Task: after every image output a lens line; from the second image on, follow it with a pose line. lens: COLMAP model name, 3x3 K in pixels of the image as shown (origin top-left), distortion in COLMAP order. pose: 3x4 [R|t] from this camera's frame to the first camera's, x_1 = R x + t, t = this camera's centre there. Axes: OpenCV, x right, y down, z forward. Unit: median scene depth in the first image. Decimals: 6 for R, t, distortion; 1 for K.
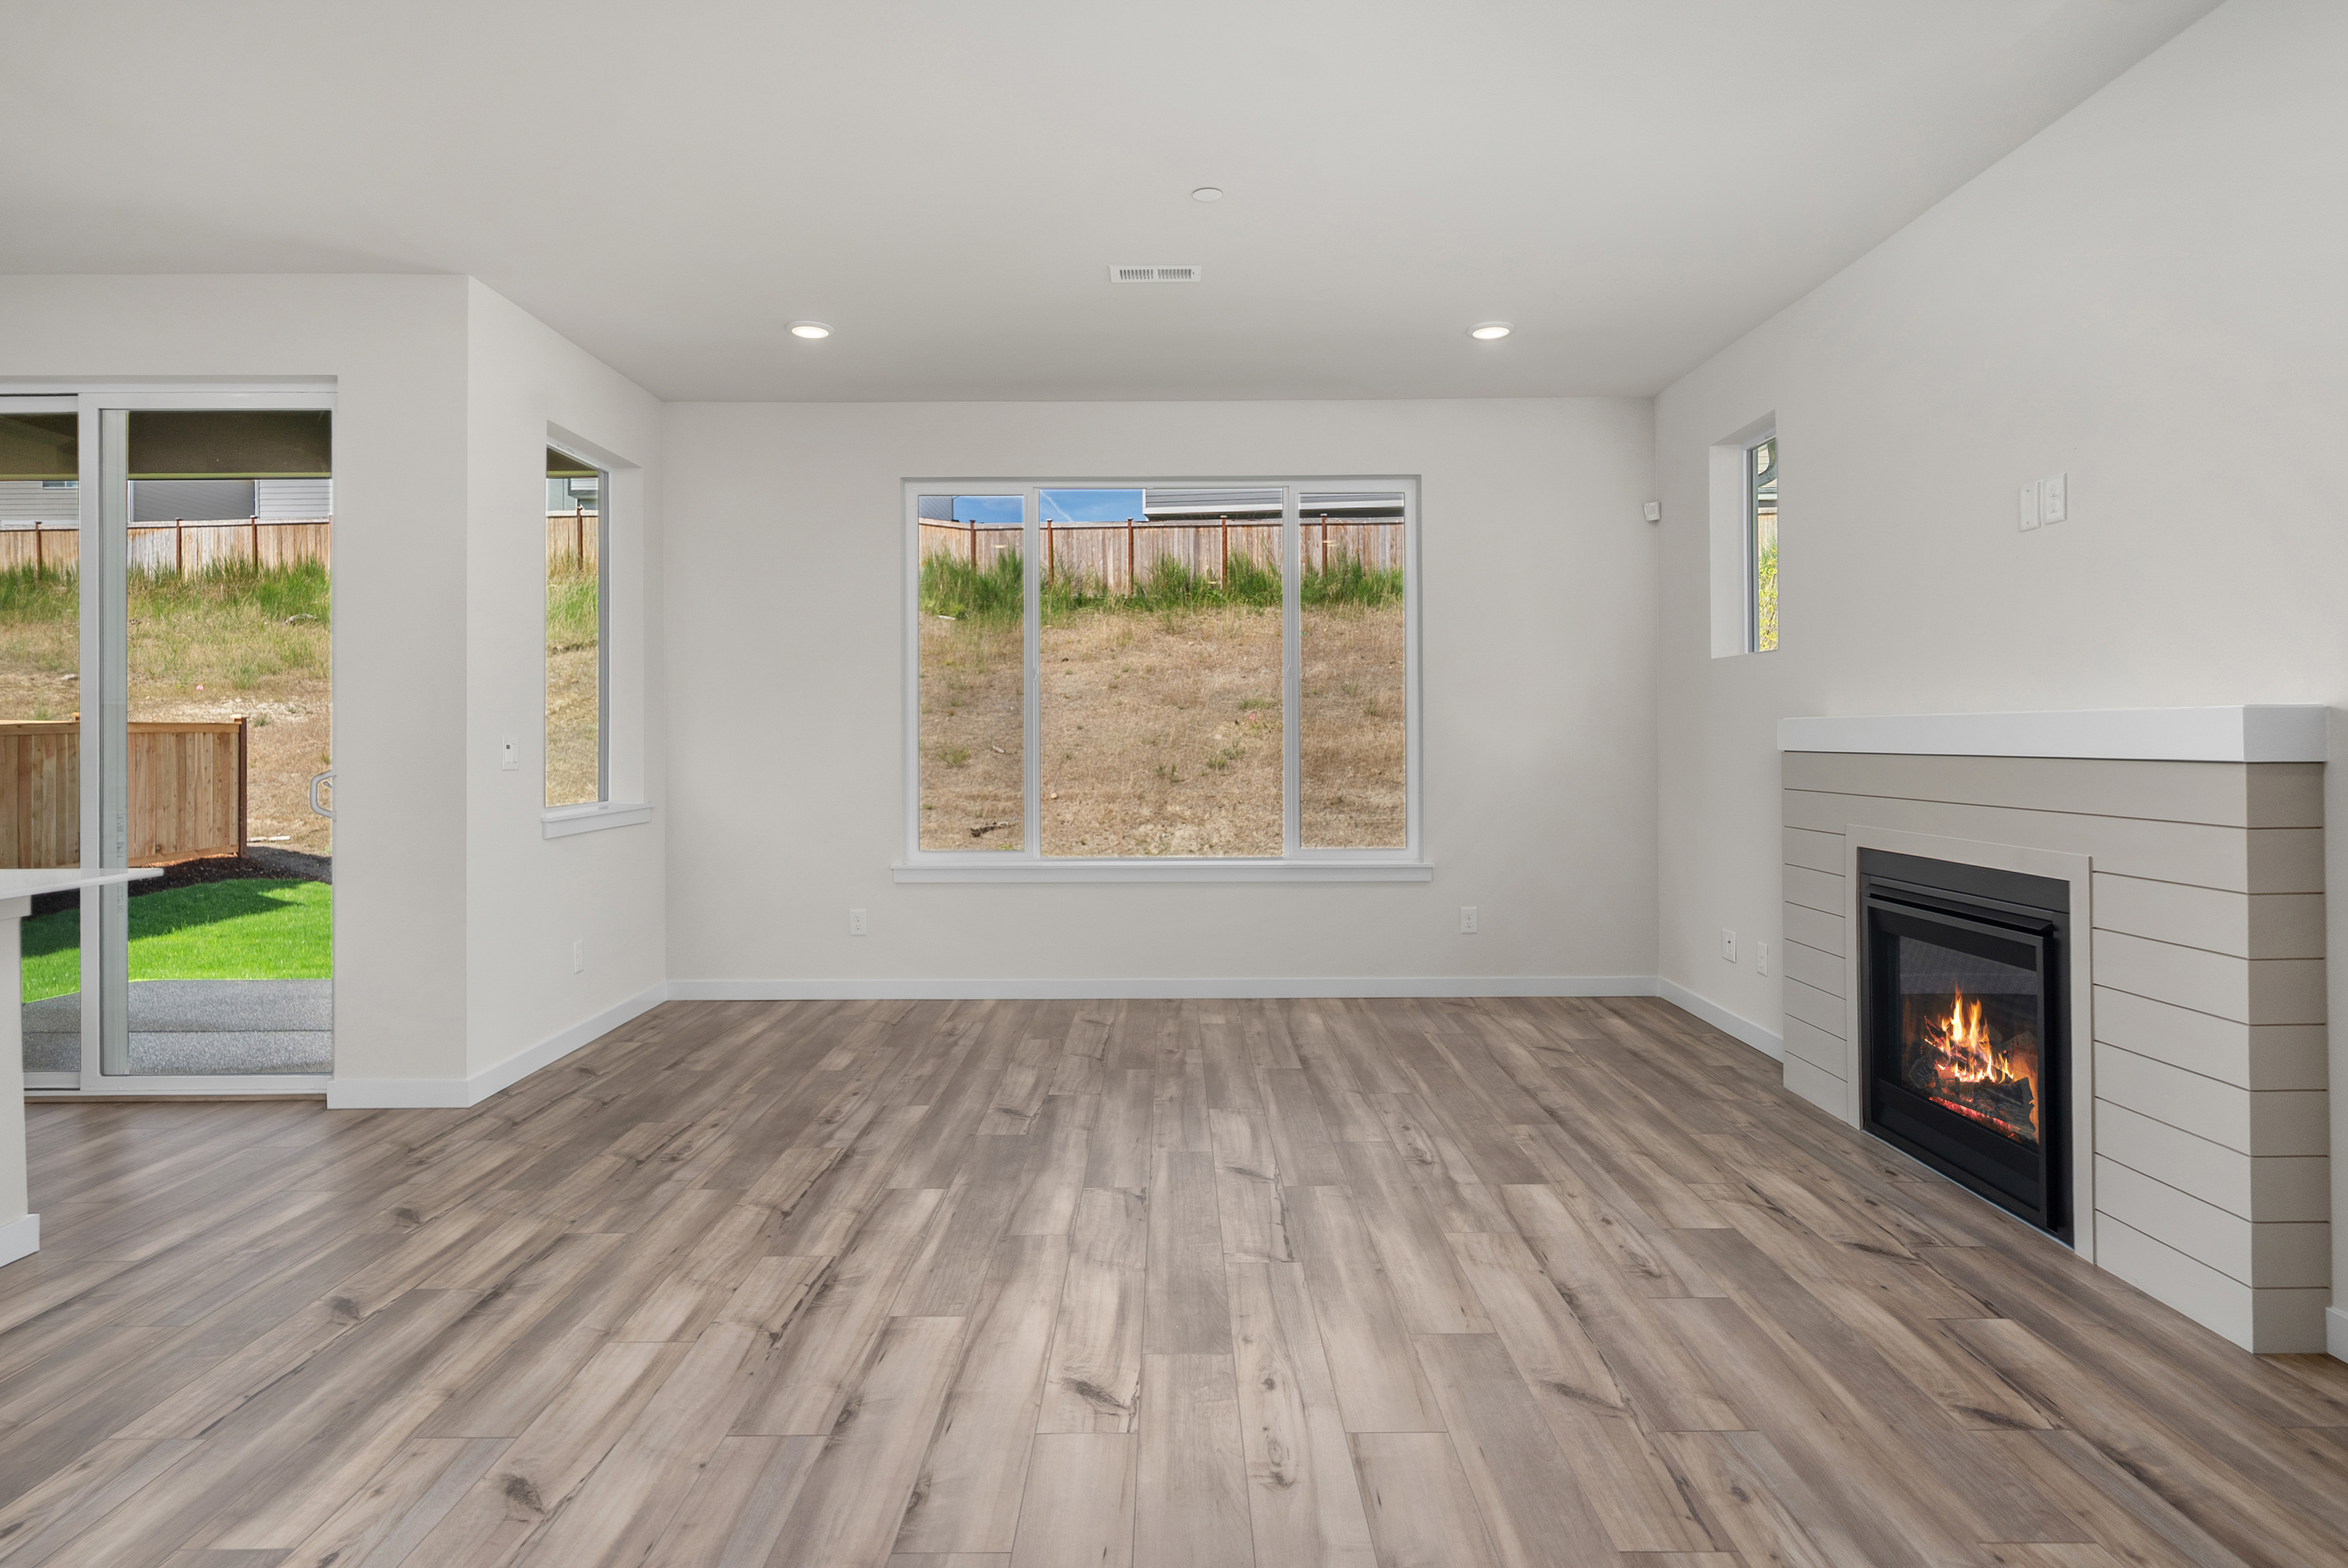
lens RADIAL K [[1279.0, 0, 1175.5], [0, 1279.0, 737.5], [0, 0, 1]] dist [-0.000284, 0.000853]
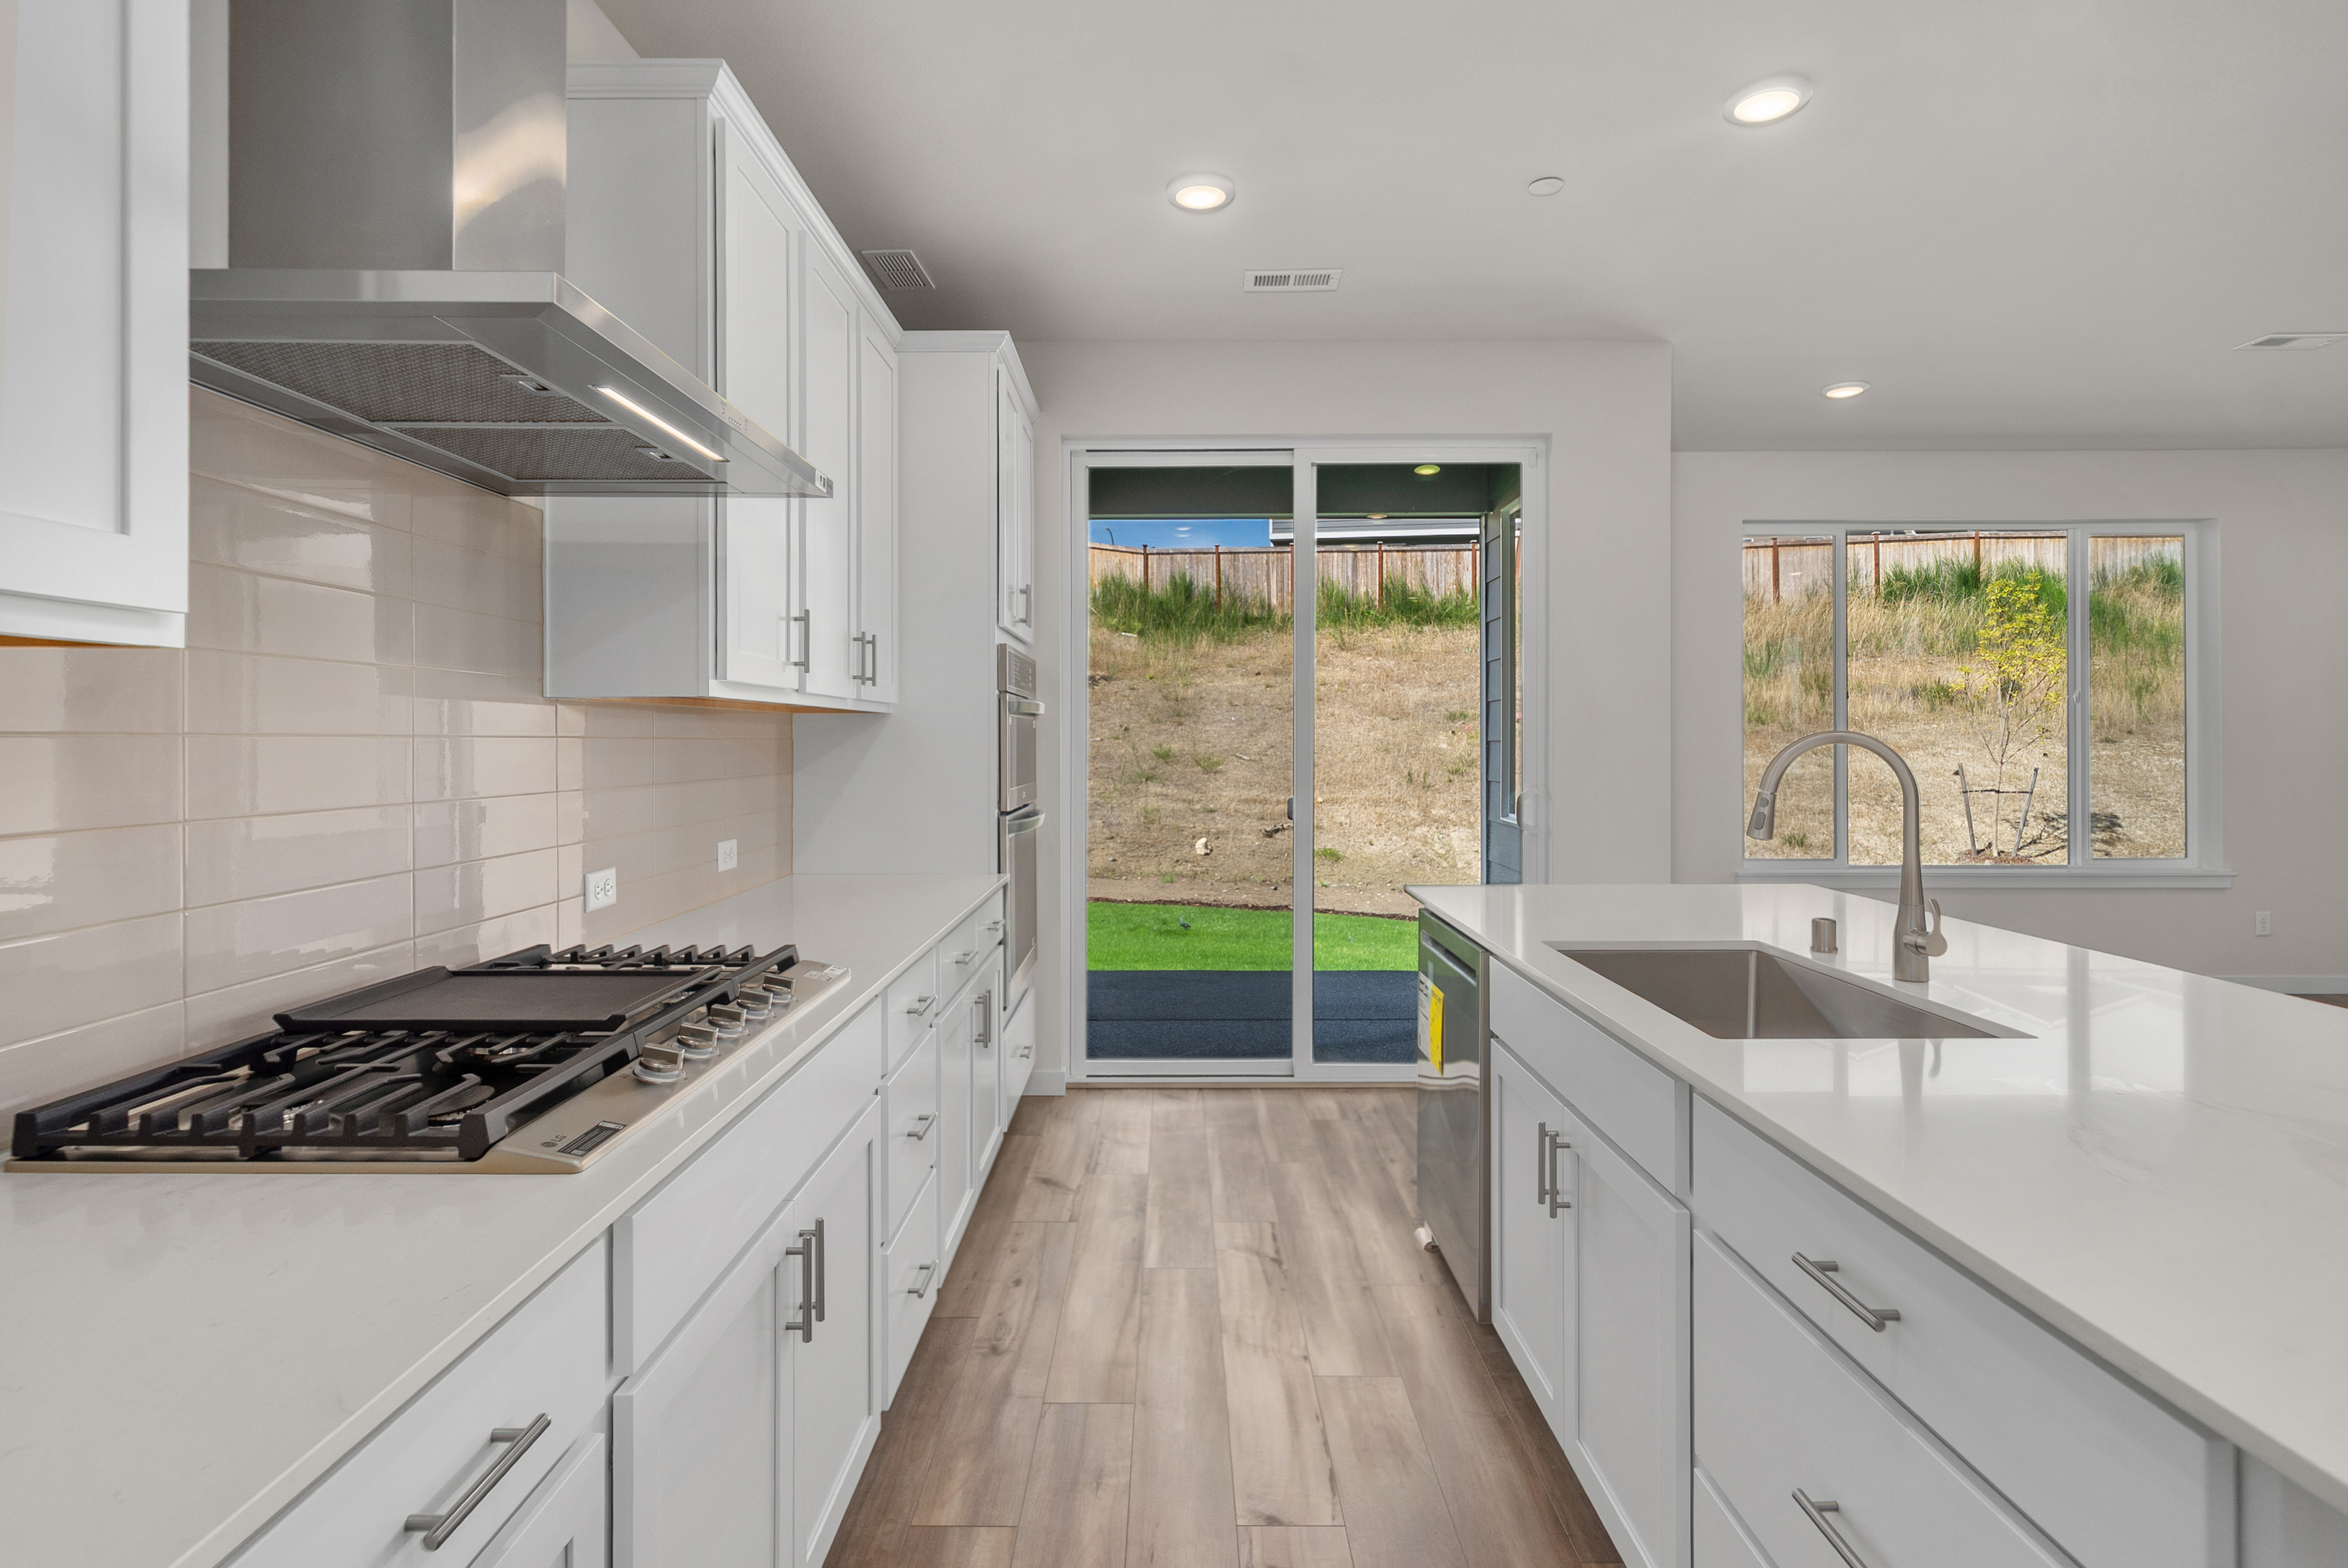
lens RADIAL K [[1181.5, 0, 1181.4], [0, 1181.5, 727.7], [0, 0, 1]] dist [0.039592, -0.000255]
pose [[0.999971, 0.002340, 0.007183, -1.116659], [-0.002249, 0.999917, -0.012700, -0.014700], [-0.007213, 0.012683, 0.999894, -0.032415]]
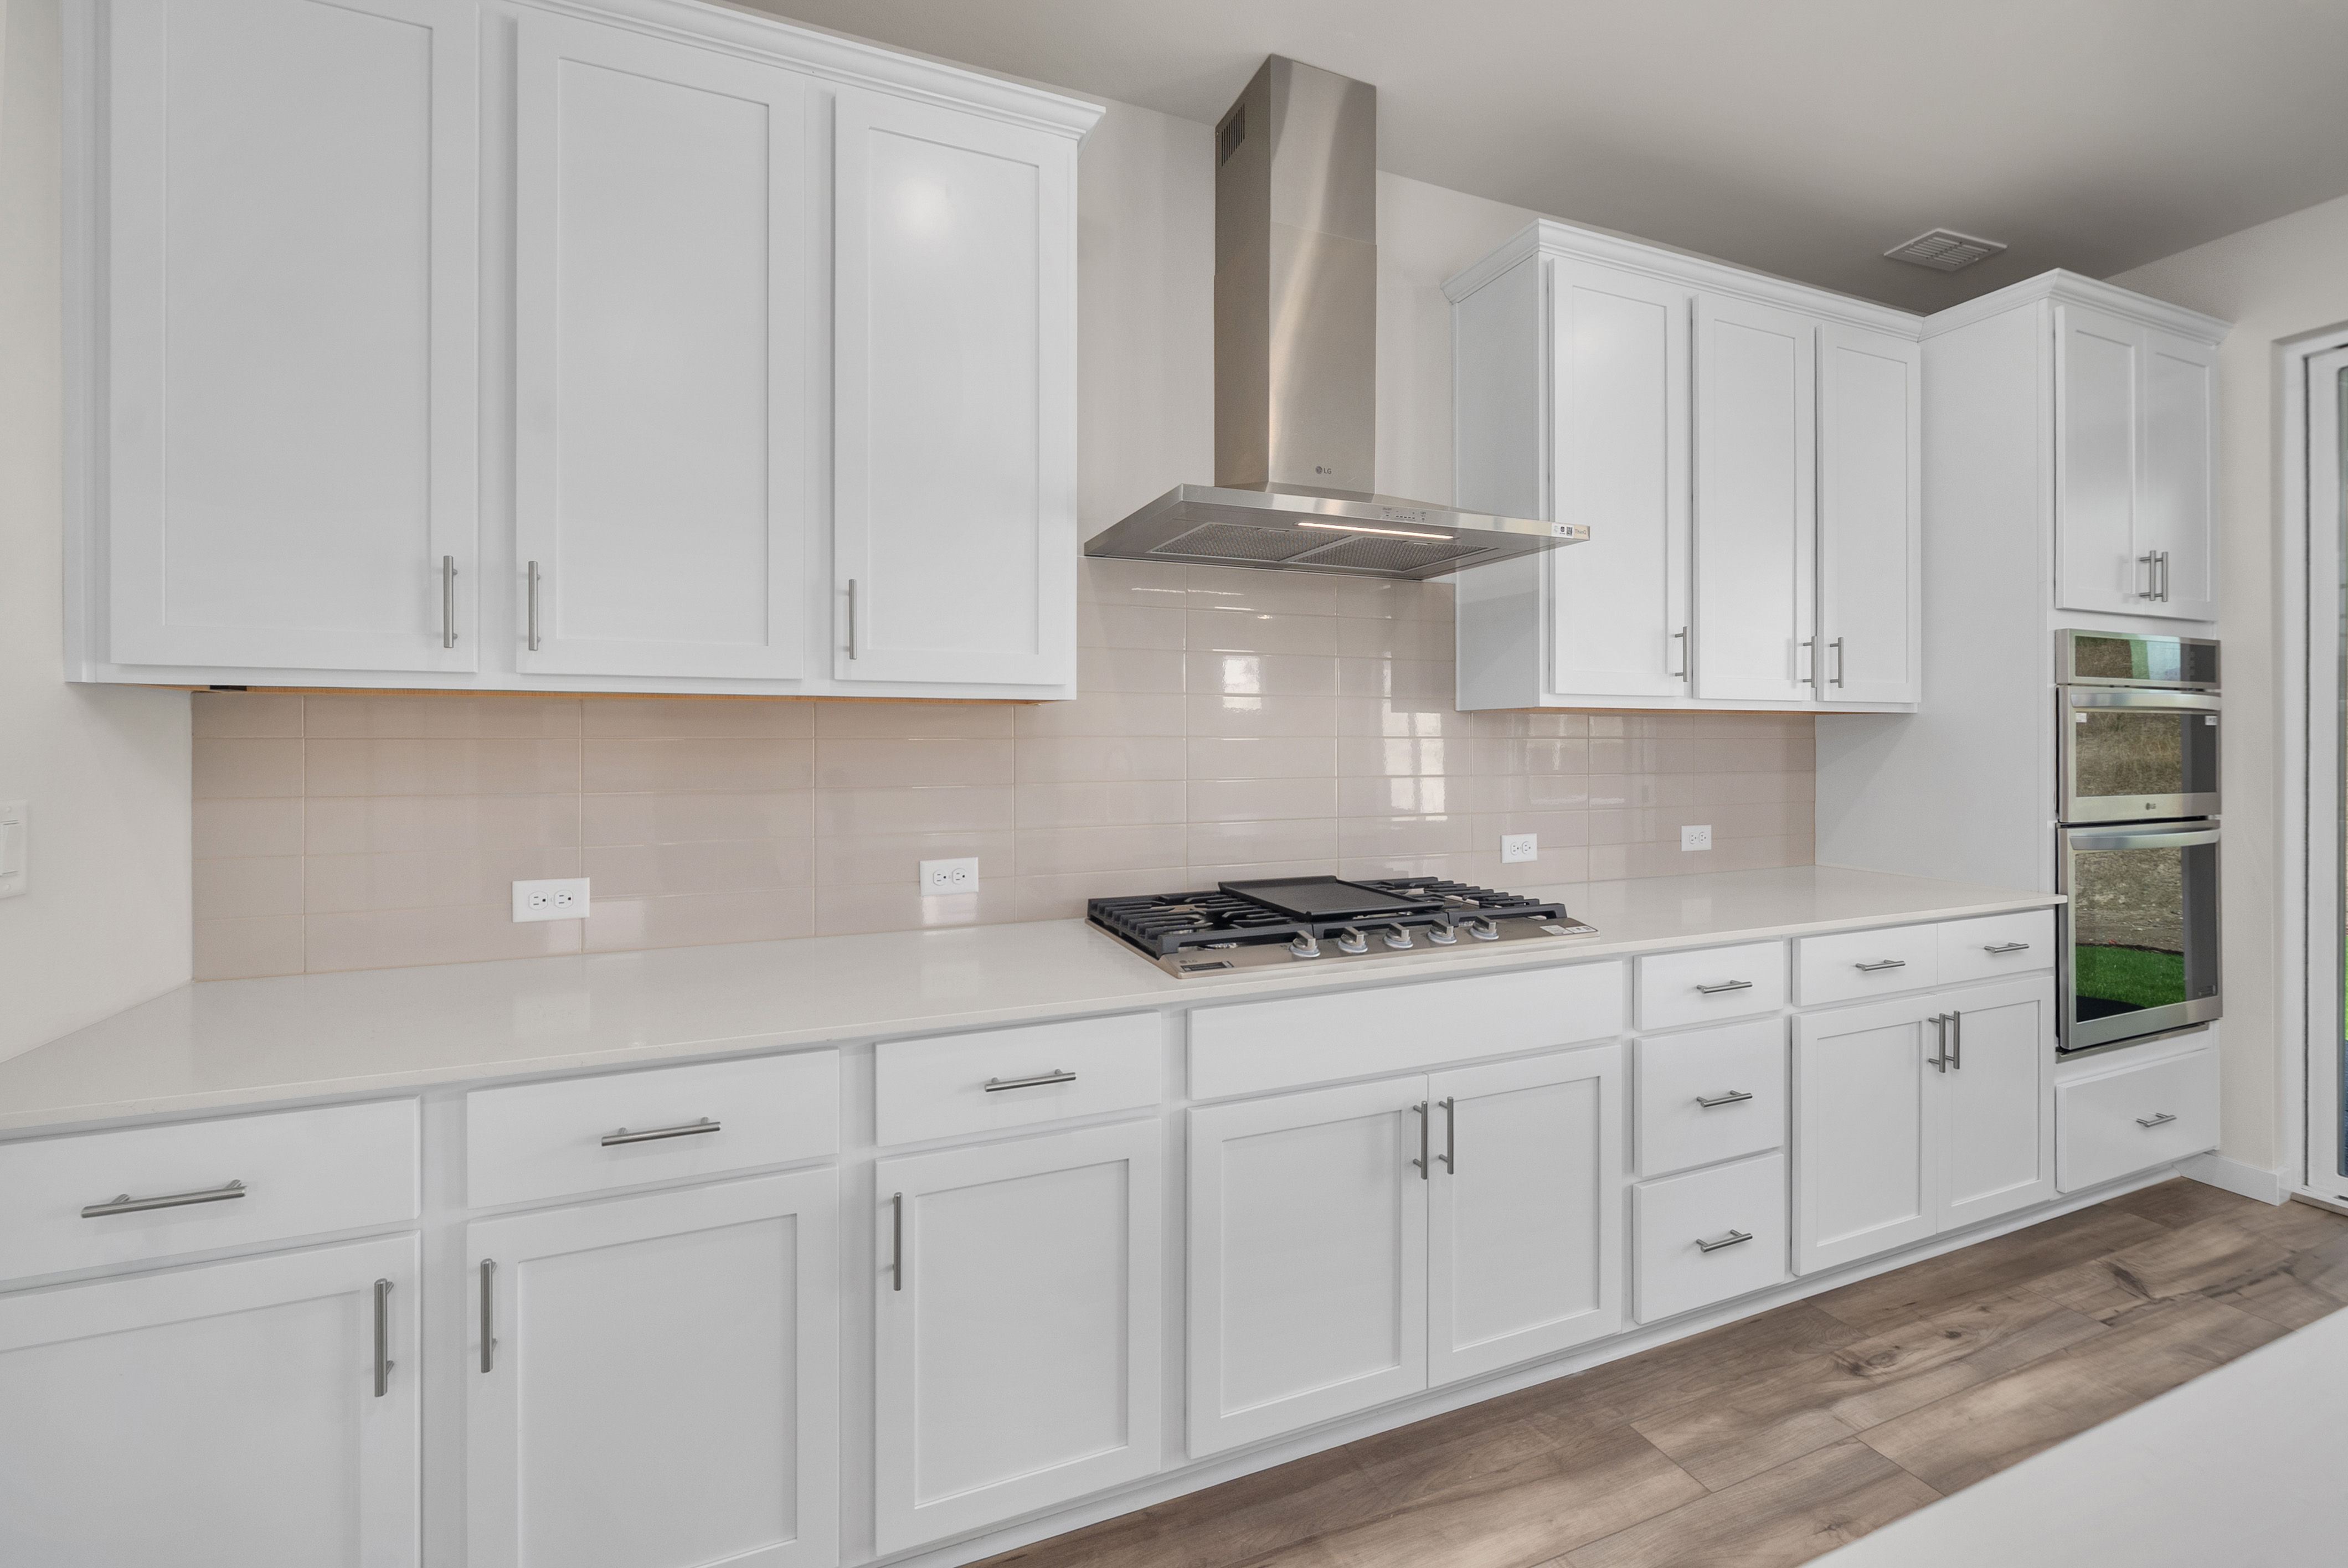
lens RADIAL K [[963.2, 0, 1183.3], [0, 963.2, 736.3], [0, 0, 1]] dist [-0.002399, -0.000074]
pose [[0.385930, -0.001121, -0.922528, -0.870922], [-0.002471, 0.999994, -0.002248, -0.015980], [0.922525, 0.003147, 0.385925, 0.105262]]
